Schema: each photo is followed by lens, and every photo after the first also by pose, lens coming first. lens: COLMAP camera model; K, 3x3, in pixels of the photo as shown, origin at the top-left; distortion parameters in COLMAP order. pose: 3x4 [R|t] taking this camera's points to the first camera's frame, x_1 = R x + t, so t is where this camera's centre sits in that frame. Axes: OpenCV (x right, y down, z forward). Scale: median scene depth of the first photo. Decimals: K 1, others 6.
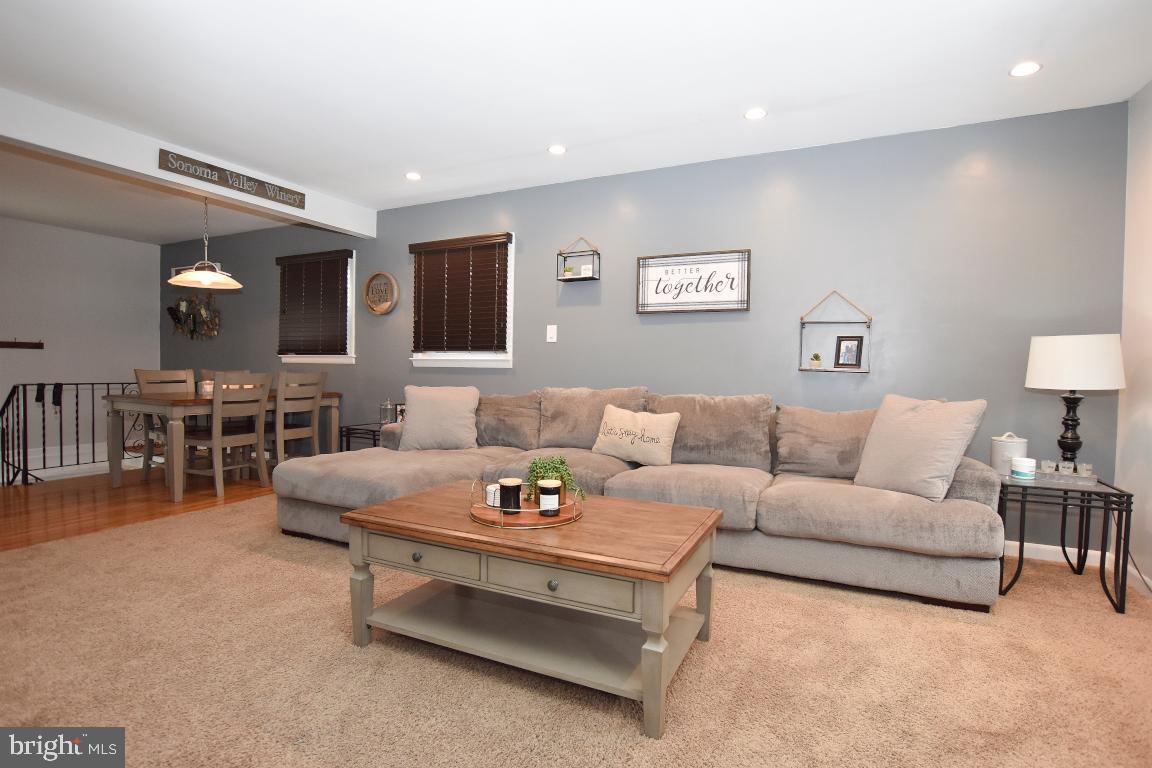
lens RADIAL K [[551.1, 0, 590.7], [0, 551.1, 387.2], [0, 0, 1]] dist [-0.001043, -0.018474]
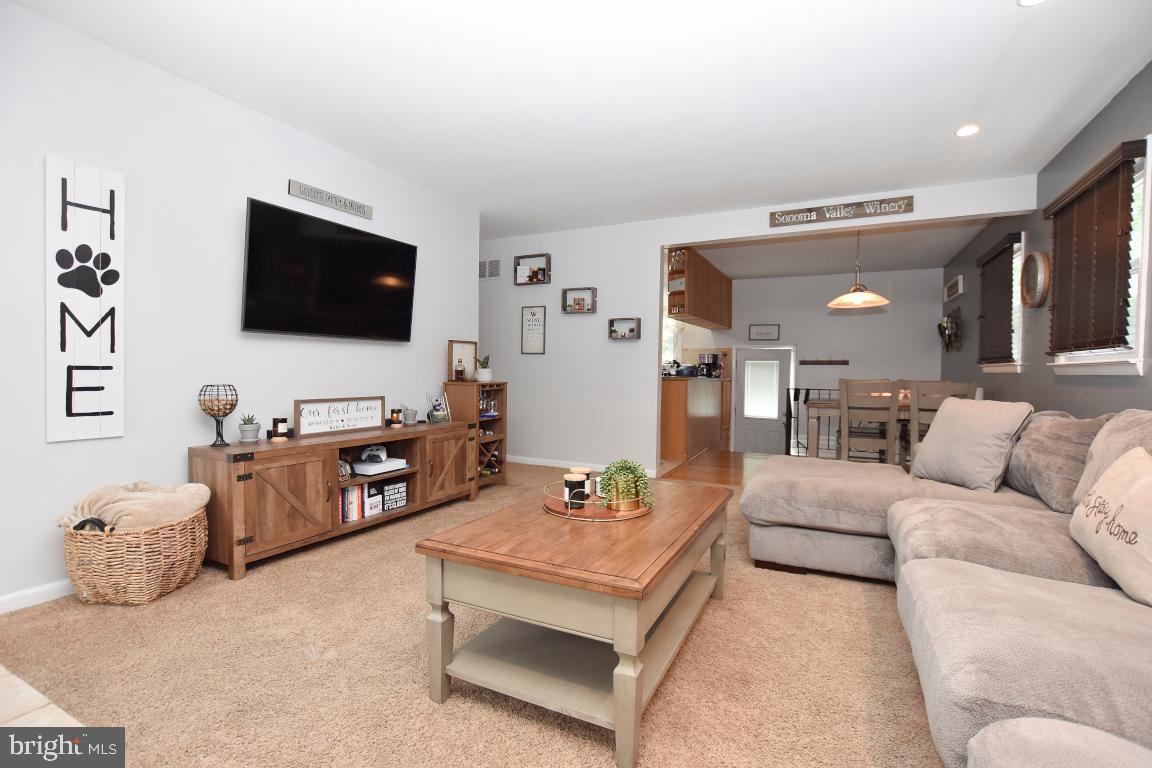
lens RADIAL K [[526.1, 0, 579.7], [0, 526.1, 383.2], [0, 0, 1]] dist [-0.020668, 0.000848]
pose [[-0.019565, 0.006571, -0.999787, 0.445024], [-0.046553, 0.998888, 0.007476, -0.004296], [0.998724, 0.046689, -0.019238, 0.497589]]
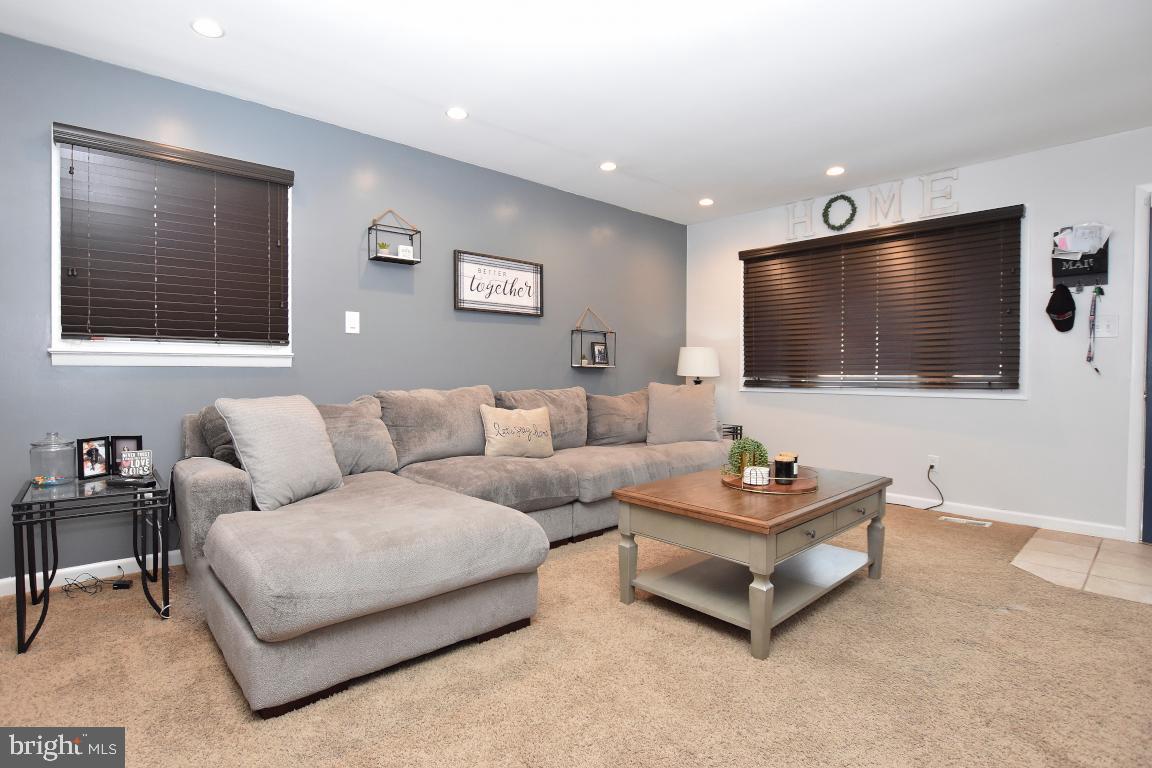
lens RADIAL K [[559.4, 0, 529.5], [0, 559.4, 383.9], [0, 0, 1]] dist [-0.023612, -0.000038]
pose [[0.416684, -0.034003, 0.908415, -0.753679], [0.034335, 0.999176, 0.021651, -0.021332], [-0.908403, 0.022168, 0.417508, 0.495478]]
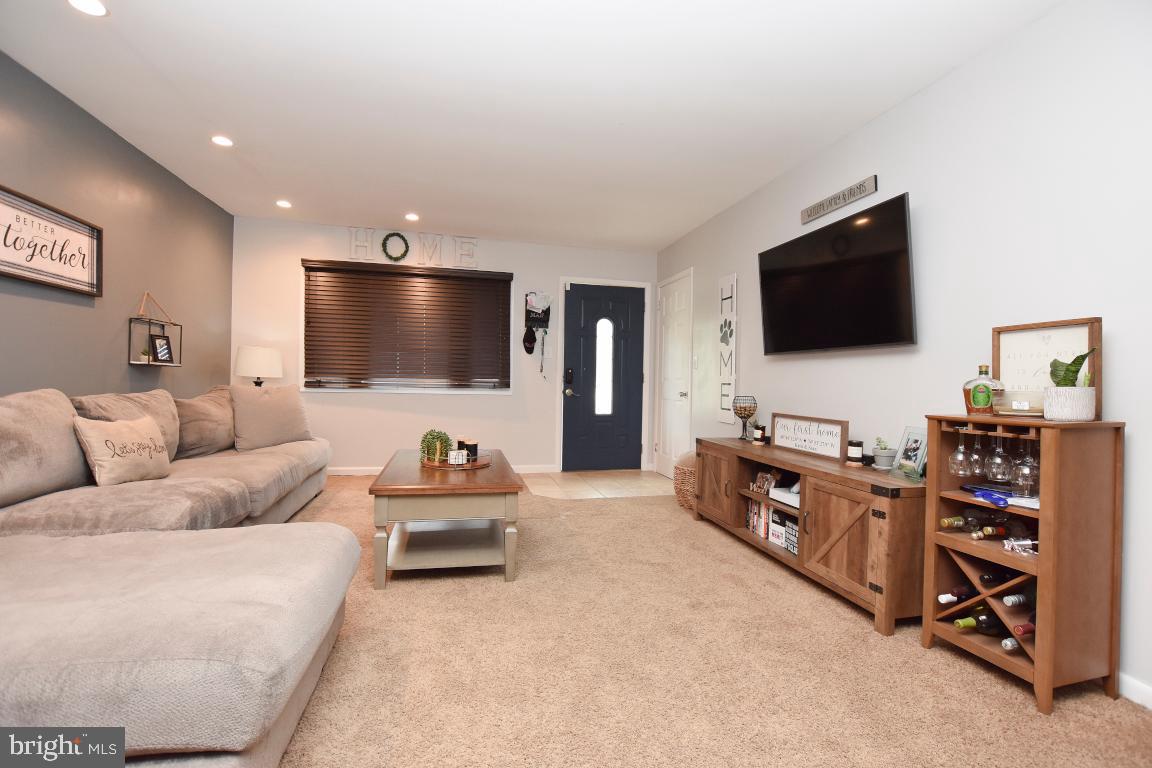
lens RADIAL K [[526.1, 0, 579.7], [0, 526.1, 383.2], [0, 0, 1]] dist [-0.020668, 0.000848]
pose [[-0.625825, -0.036706, 0.779100, -0.789702], [-0.006261, 0.999096, 0.042041, -0.037660], [-0.779939, 0.021432, -0.625489, 0.857918]]
